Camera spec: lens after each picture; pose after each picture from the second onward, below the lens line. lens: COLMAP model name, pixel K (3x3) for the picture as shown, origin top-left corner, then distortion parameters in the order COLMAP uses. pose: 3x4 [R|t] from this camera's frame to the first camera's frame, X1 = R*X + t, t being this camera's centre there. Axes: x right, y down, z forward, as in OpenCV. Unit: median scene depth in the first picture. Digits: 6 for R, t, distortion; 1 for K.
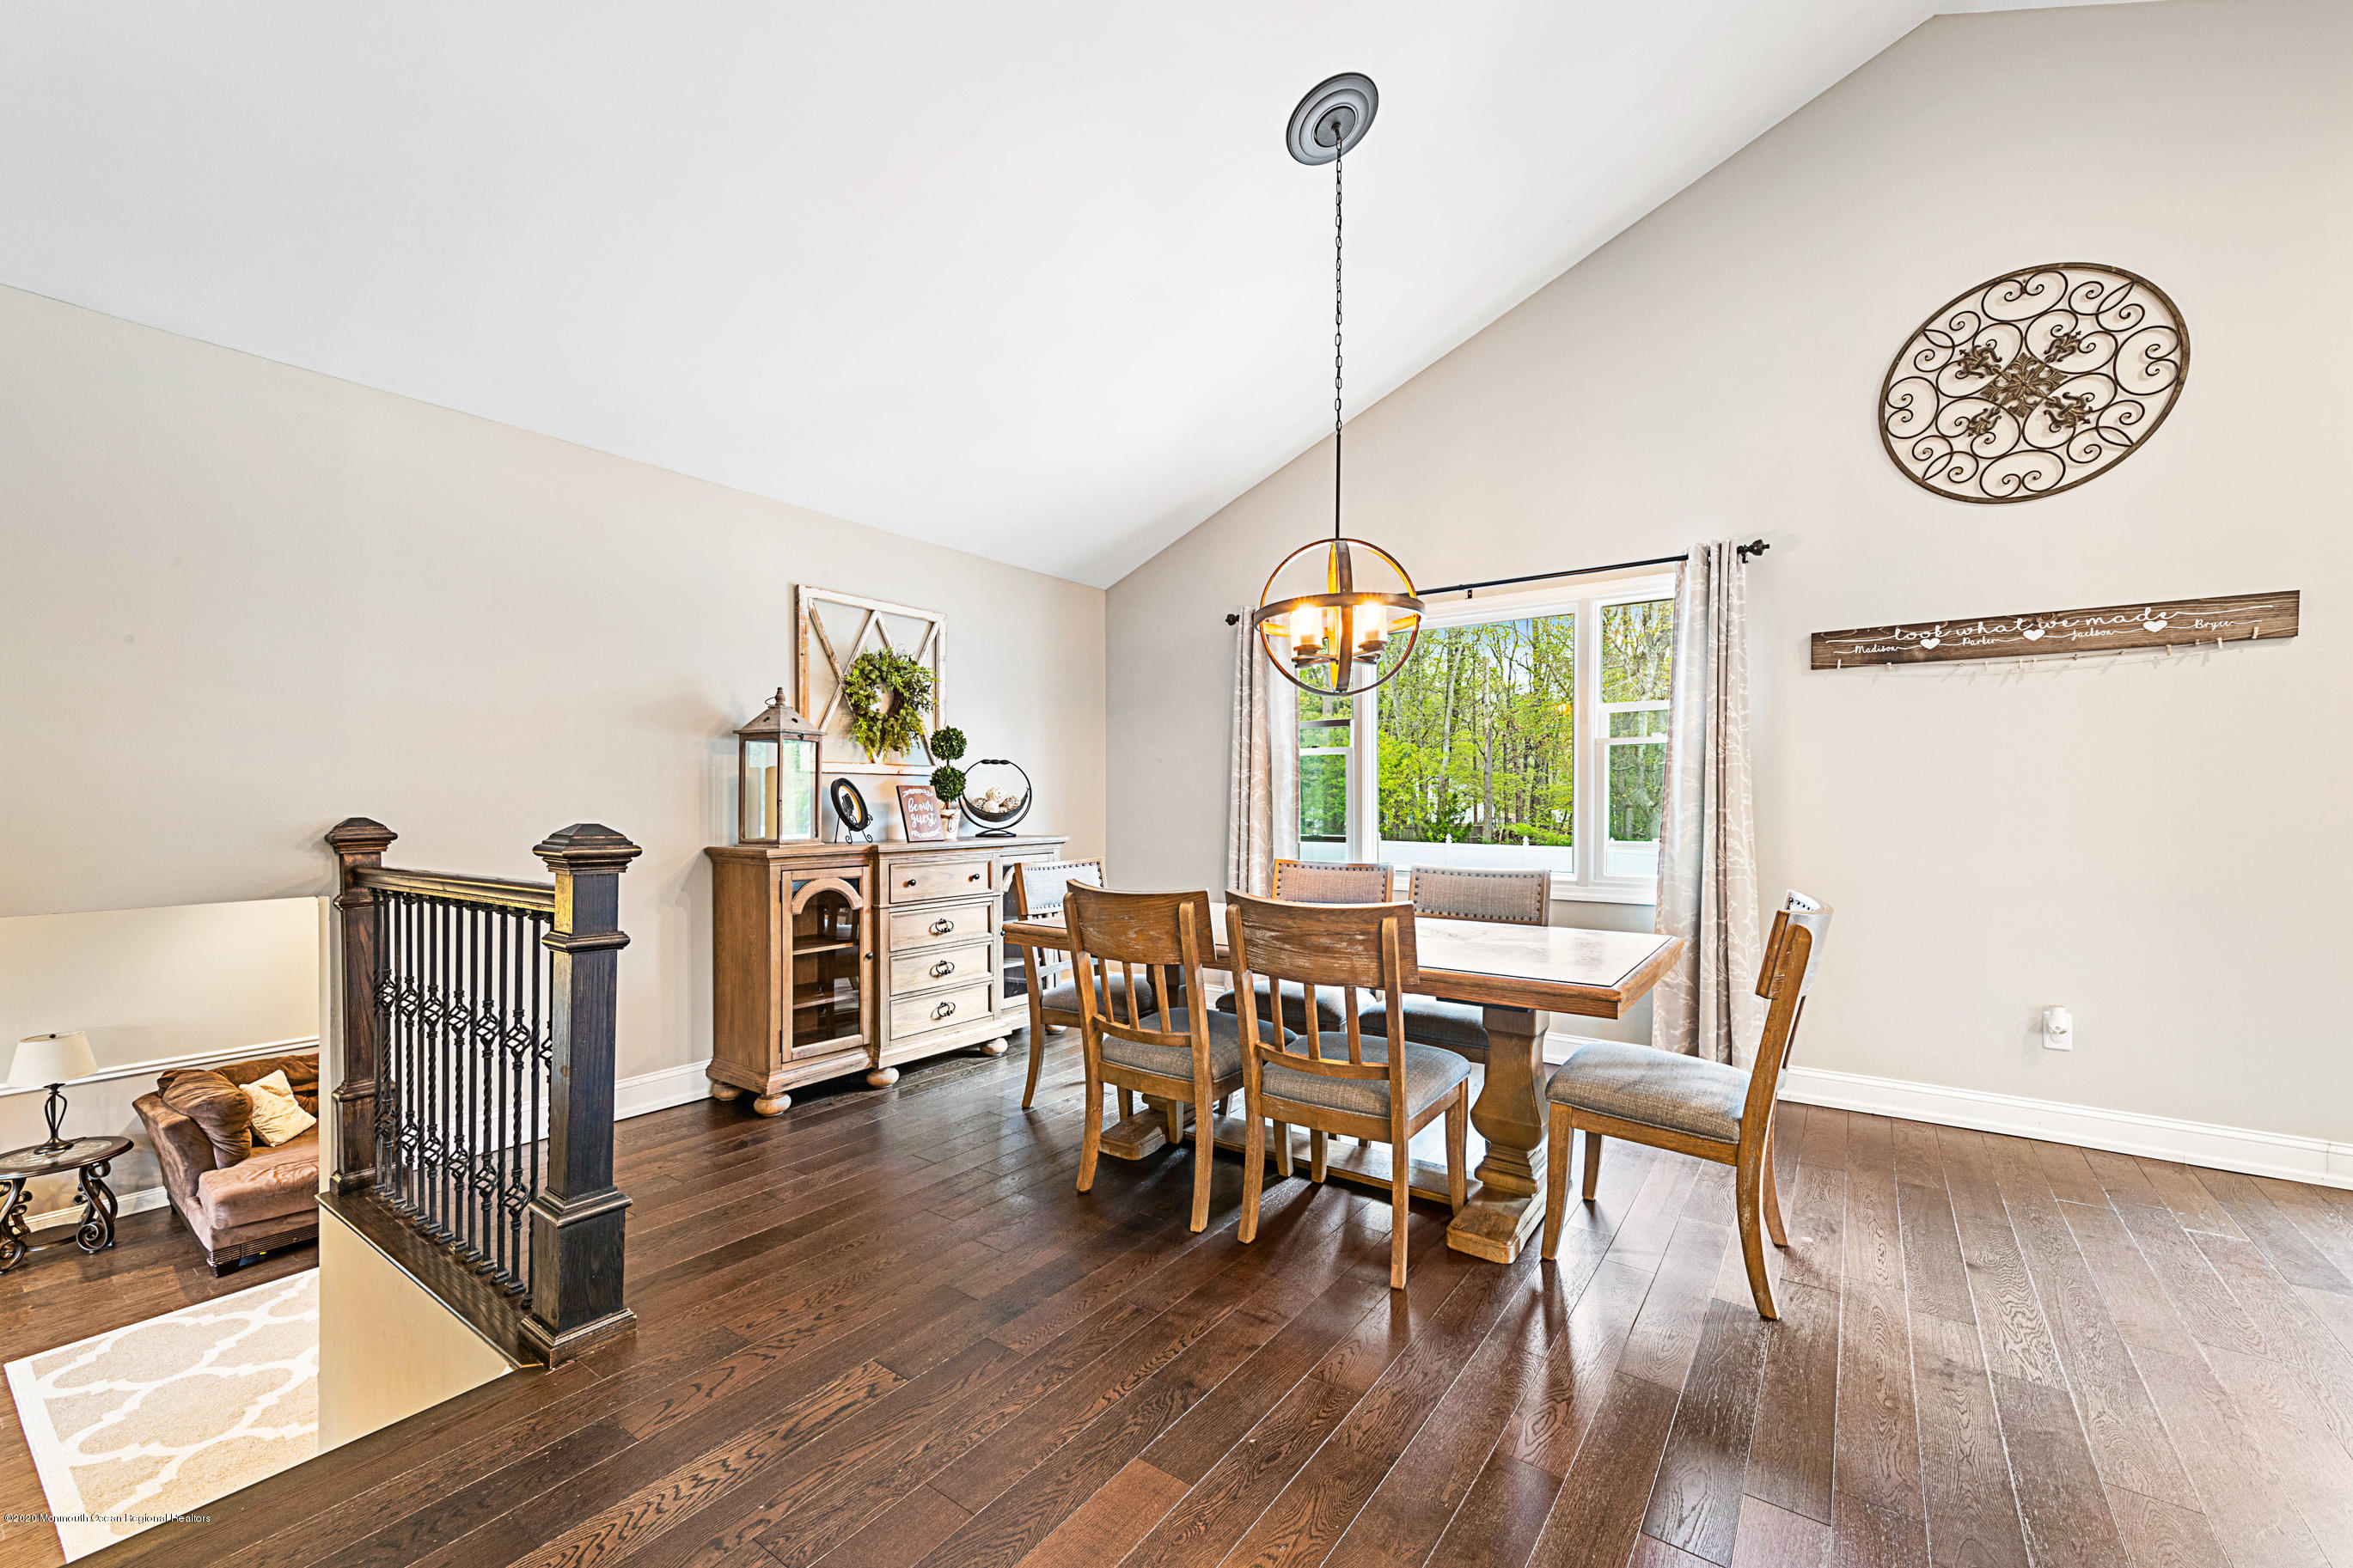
lens RADIAL K [[938.1, 0, 1177.6], [0, 938.1, 804.0], [0, 0, 1]] dist [0.003280, 0.000065]
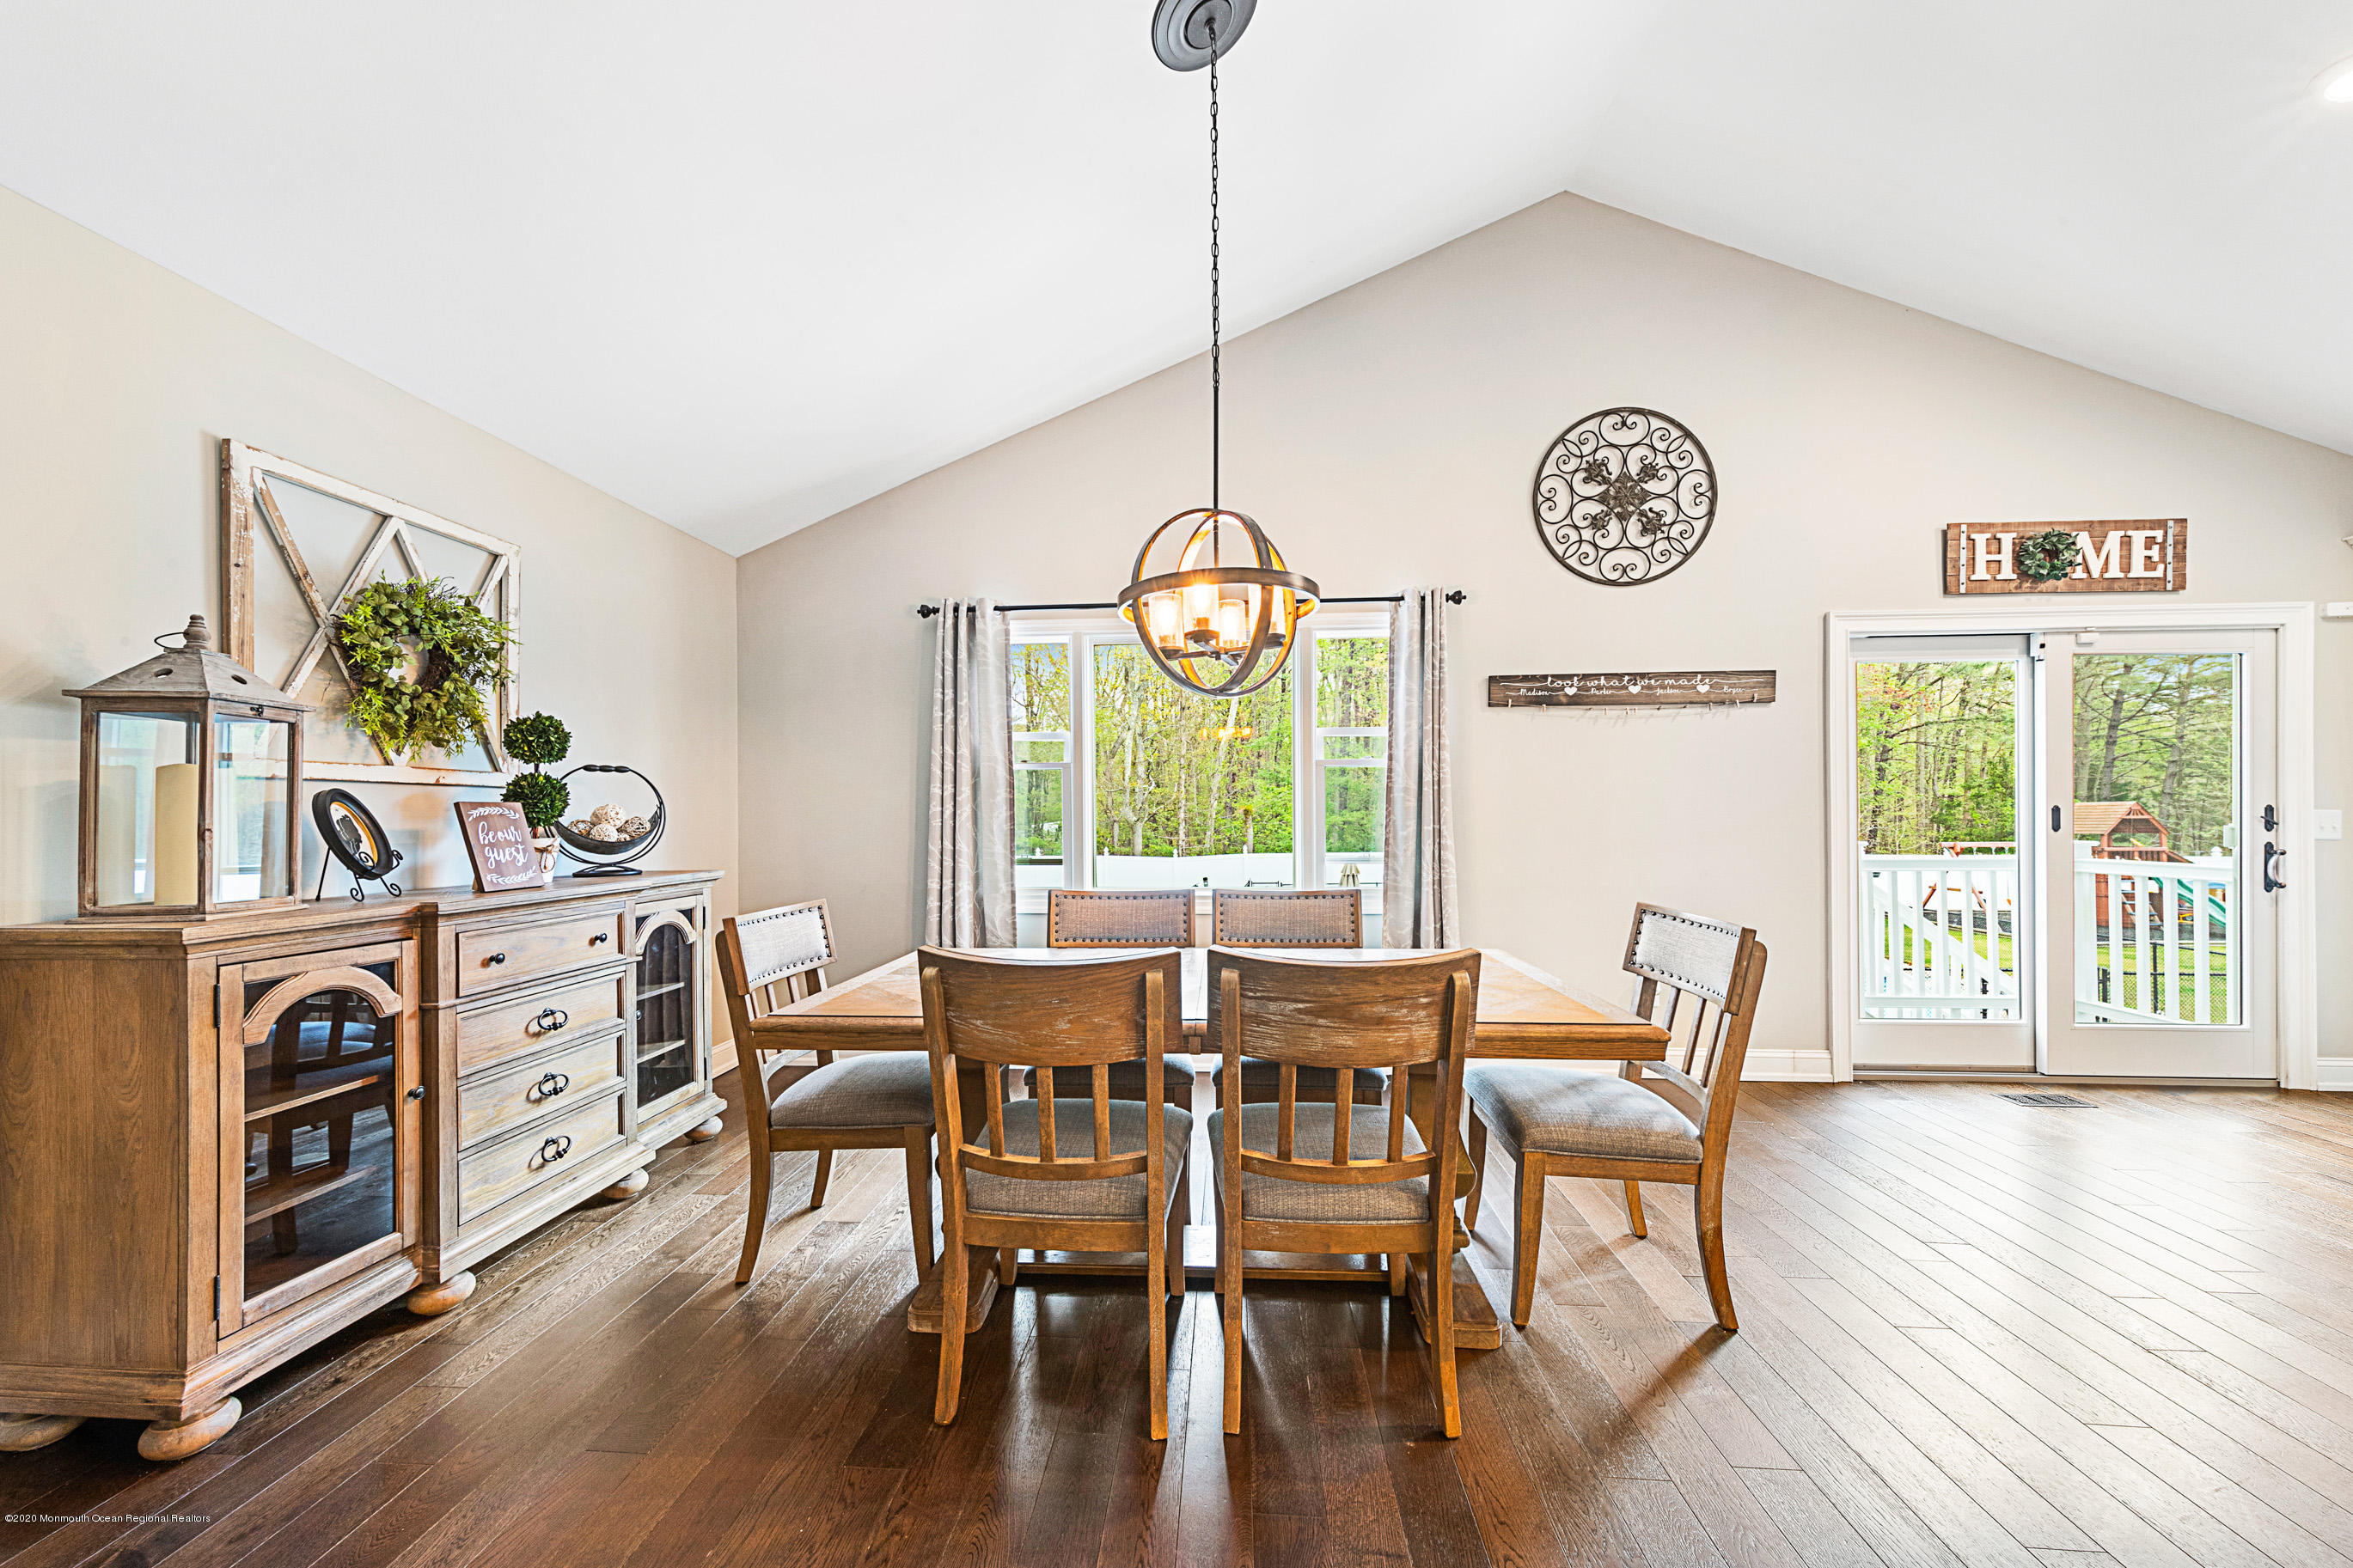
lens RADIAL K [[831.4, 0, 1173.8], [0, 831.4, 810.4], [0, 0, 1]] dist [0.000947, -0.000214]
pose [[0.849843, -0.001387, 0.527035, -0.214147], [0.007769, 0.999921, -0.009896, -0.005627], [-0.526979, 0.012505, 0.849786, 0.329124]]
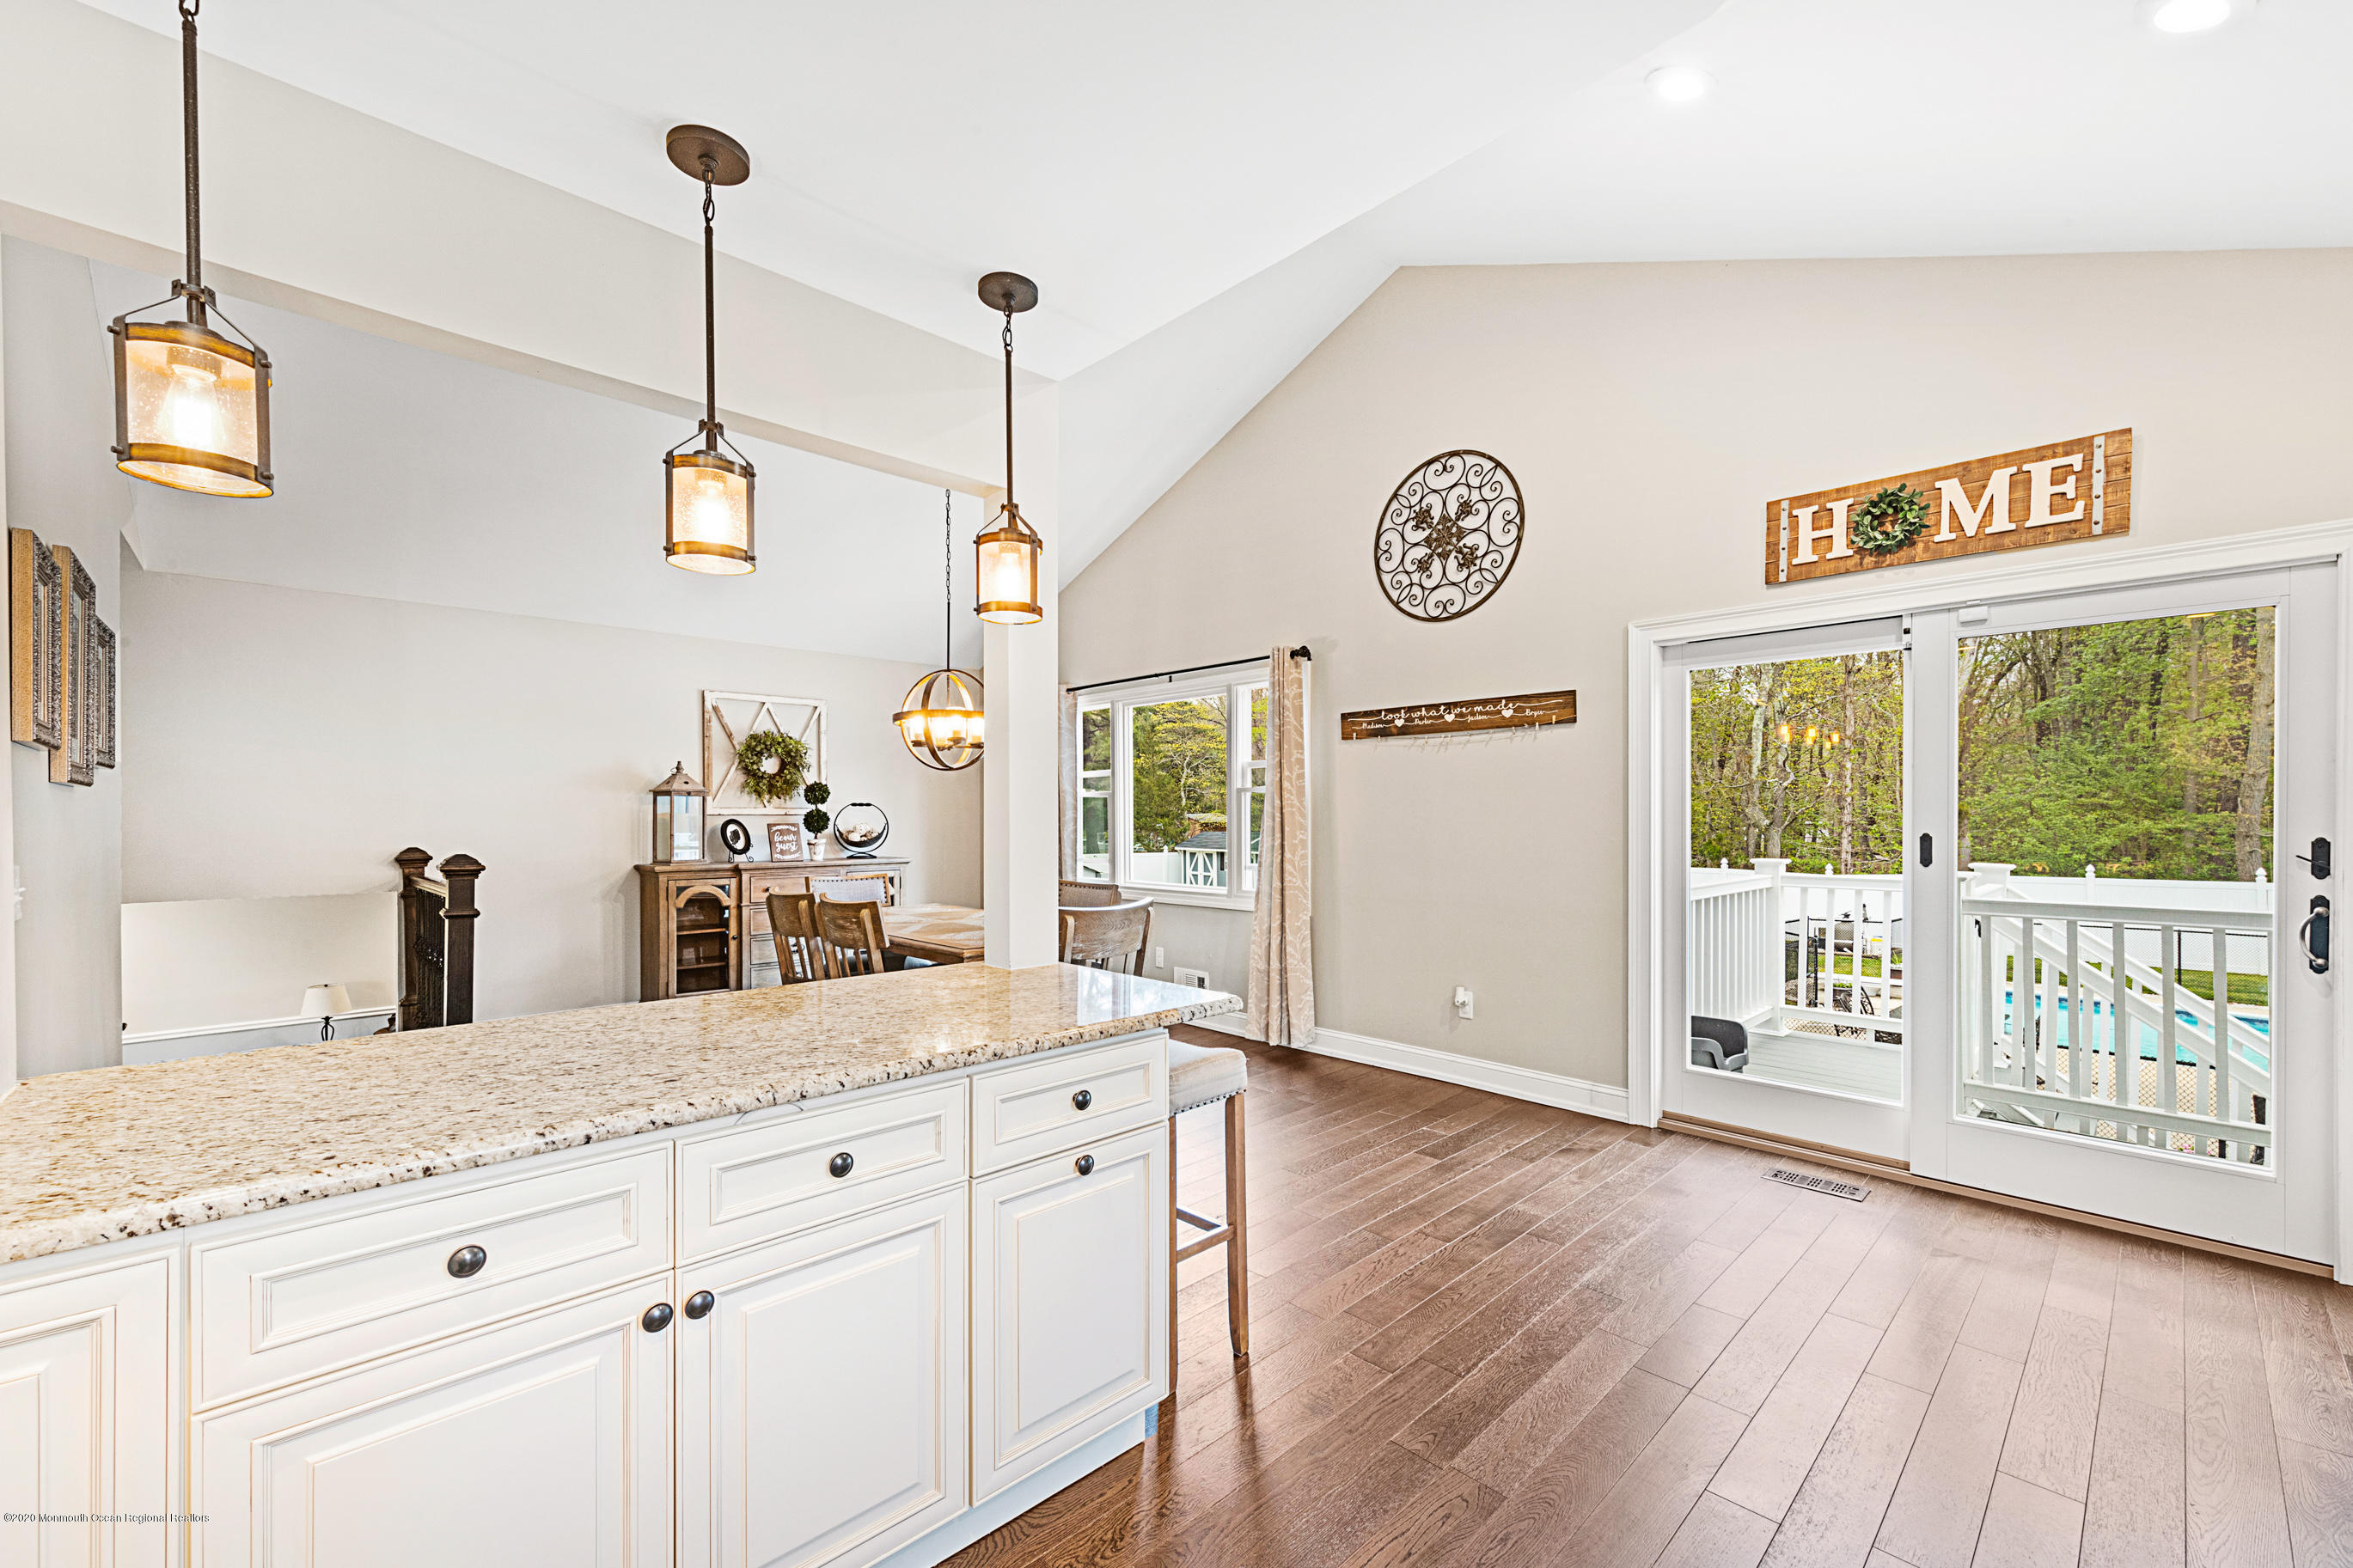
lens RADIAL K [[936.8, 0, 1178.8], [0, 936.8, 818.5], [0, 0, 1]] dist [0.001943, -0.000086]
pose [[0.983631, -0.002148, -0.180182, 0.697116], [0.001800, 0.999996, -0.002097, -0.026980], [0.180186, 0.001738, 0.983631, -0.386866]]
